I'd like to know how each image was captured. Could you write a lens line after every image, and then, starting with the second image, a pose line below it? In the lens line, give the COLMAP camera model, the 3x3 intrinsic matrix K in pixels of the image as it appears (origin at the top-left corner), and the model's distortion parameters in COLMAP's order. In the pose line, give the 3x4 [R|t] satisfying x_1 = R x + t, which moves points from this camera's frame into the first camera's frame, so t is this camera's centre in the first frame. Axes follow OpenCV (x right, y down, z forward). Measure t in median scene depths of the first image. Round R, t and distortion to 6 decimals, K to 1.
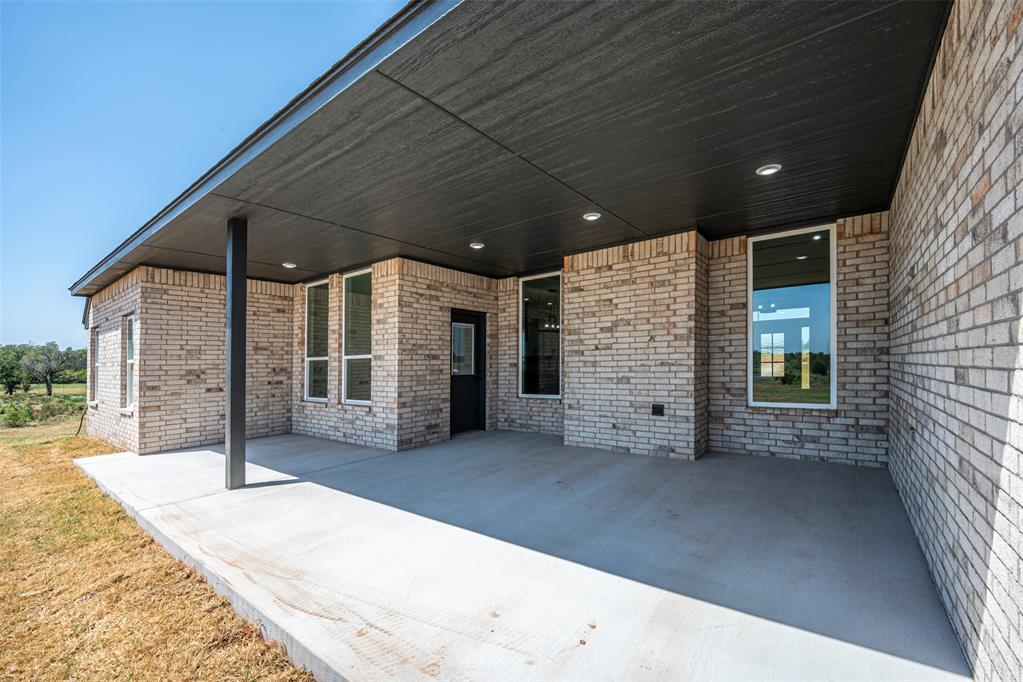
lens RADIAL K [[420.7, 0, 520.2], [0, 420.7, 360.5], [0, 0, 1]] dist [-0.000839, -0.001124]
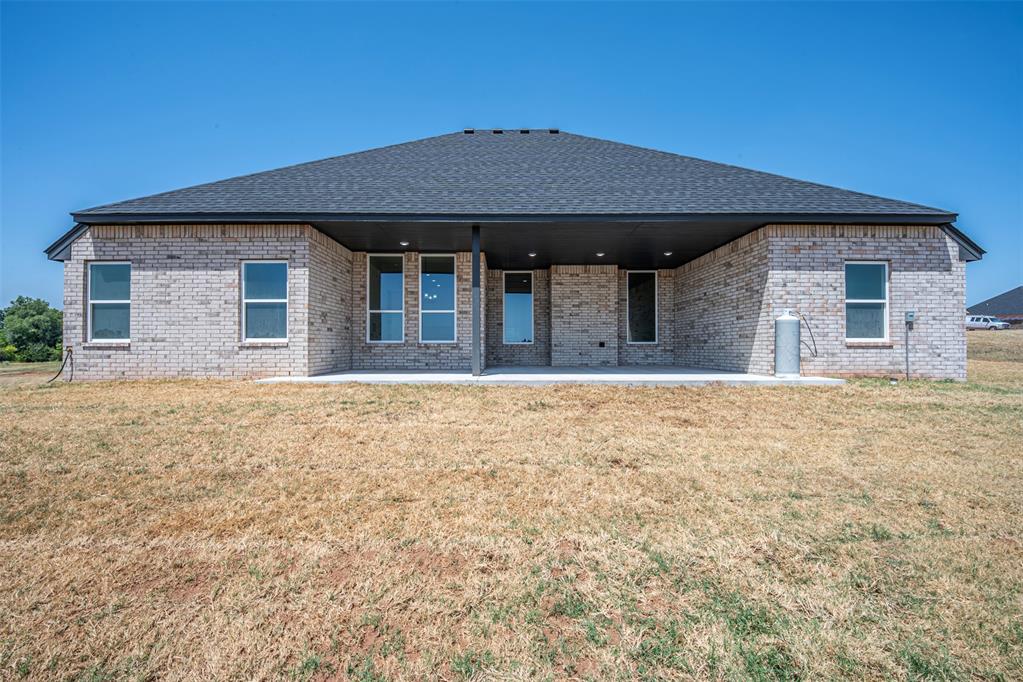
lens RADIAL K [[420.7, 0, 511.6], [0, 420.7, 348.6], [0, 0, 1]] dist [-0.000839, -0.001124]
pose [[0.788533, 0.020633, 0.614646, -1.252801], [-0.014232, 0.999782, -0.015303, 0.163582], [-0.614828, 0.003319, 0.788655, -0.383911]]
